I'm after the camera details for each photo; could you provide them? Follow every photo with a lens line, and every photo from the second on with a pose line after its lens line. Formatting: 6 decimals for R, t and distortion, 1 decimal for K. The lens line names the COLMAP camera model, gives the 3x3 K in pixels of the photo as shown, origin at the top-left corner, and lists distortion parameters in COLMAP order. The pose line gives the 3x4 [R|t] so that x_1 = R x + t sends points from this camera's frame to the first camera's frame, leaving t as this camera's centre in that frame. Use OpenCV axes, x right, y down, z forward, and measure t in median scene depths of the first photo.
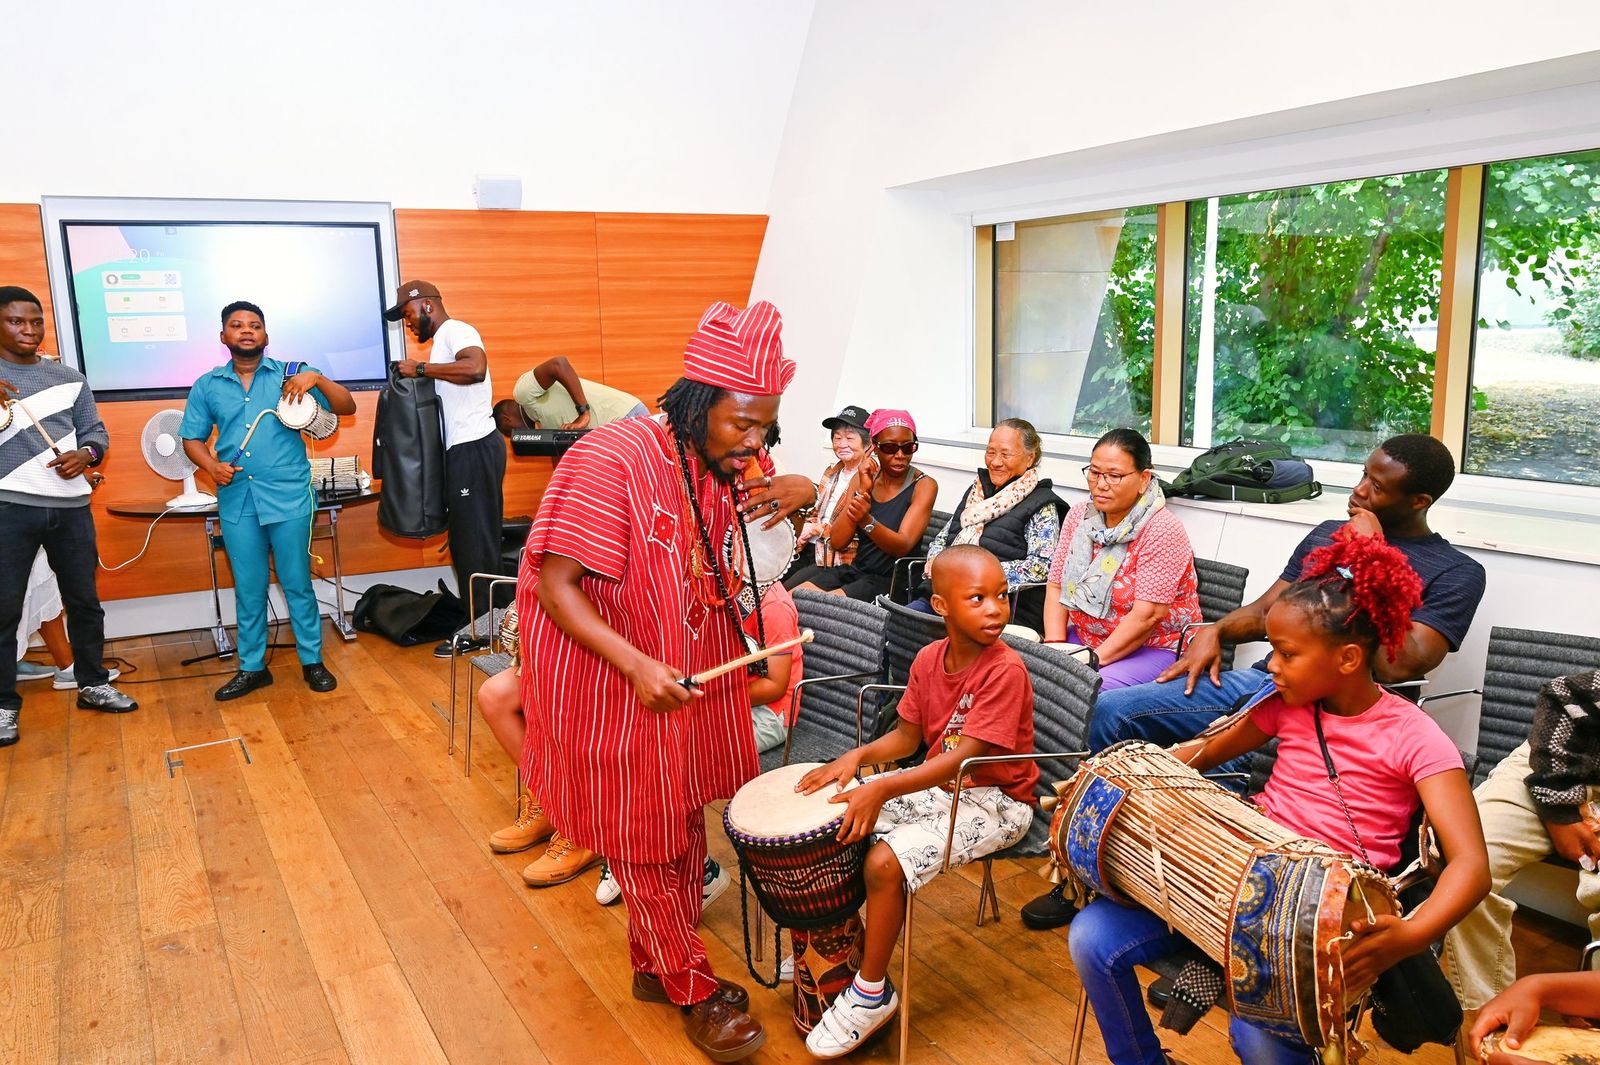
lens RADIAL K [[1179.4, 0, 800.0], [0, 1179.4, 532.5], [0, 0, 1]] dist [-0.006052, 0.000364]
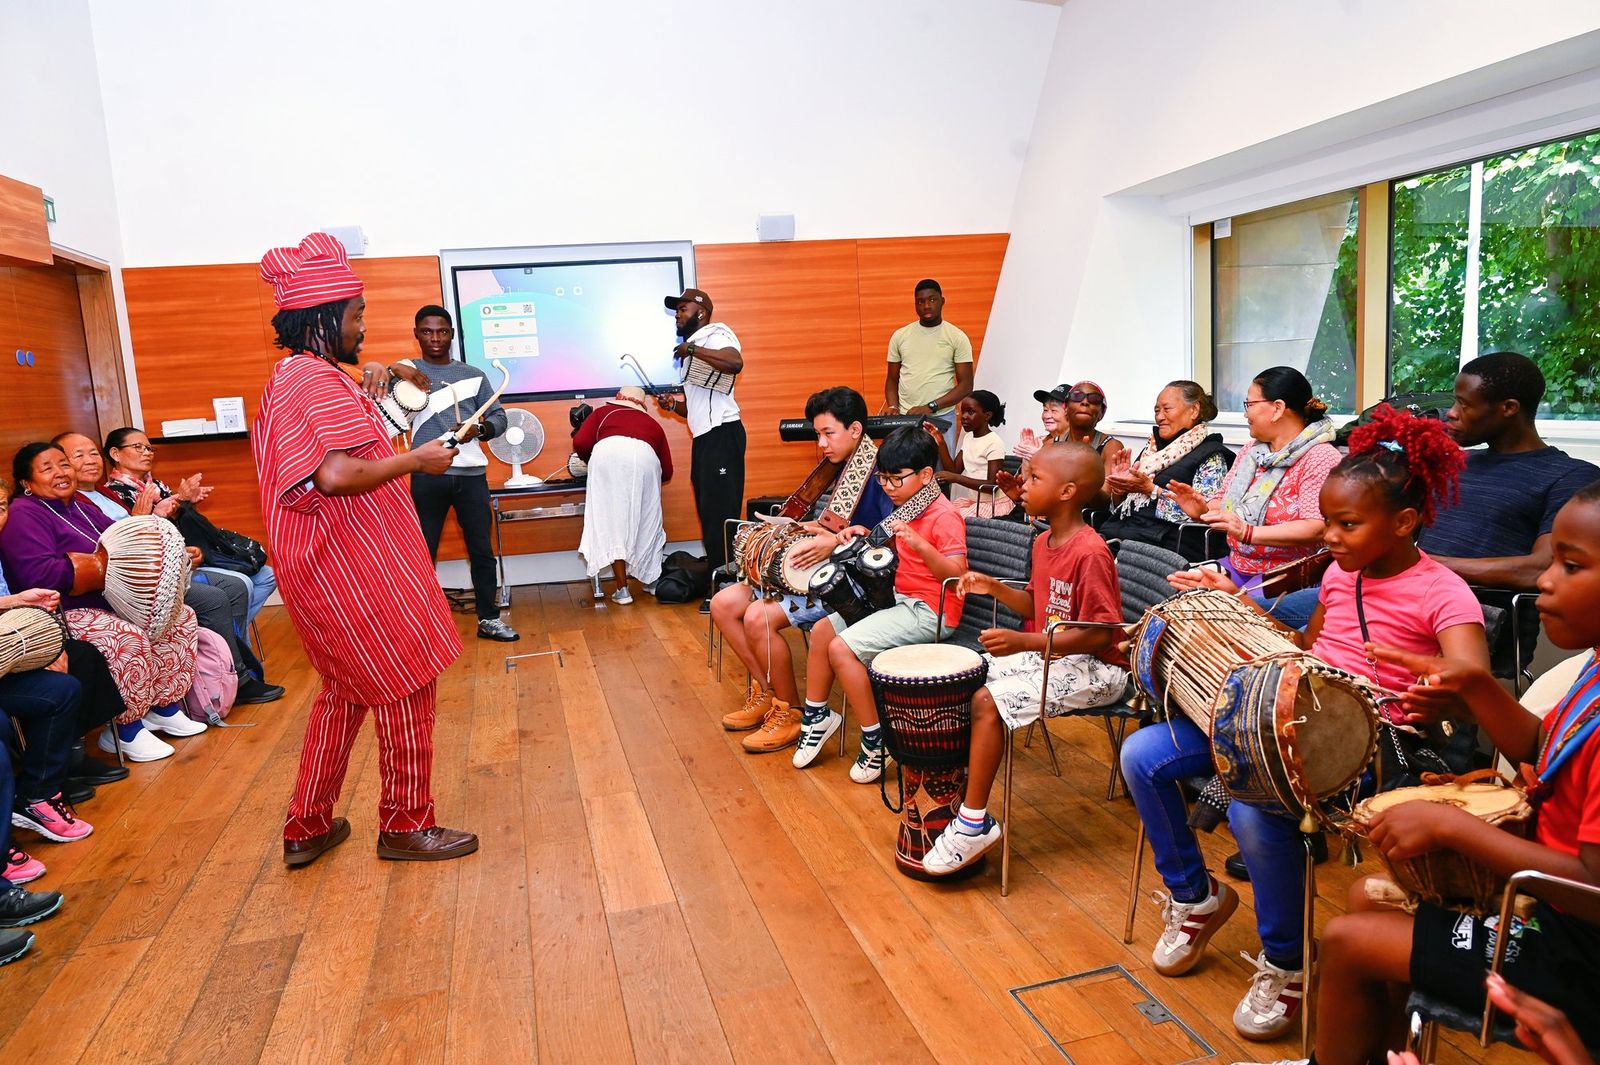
lens RADIAL K [[1068.1, 0, 800.0], [0, 1068.1, 532.5], [0, 0, 1]] dist [-0.003051, 0.001956]
pose [[0.963915, 0.007840, -0.266094, 0.100835], [-0.012577, 0.999791, -0.016104, 0.068976], [0.265912, 0.018869, 0.963813, -0.065632]]
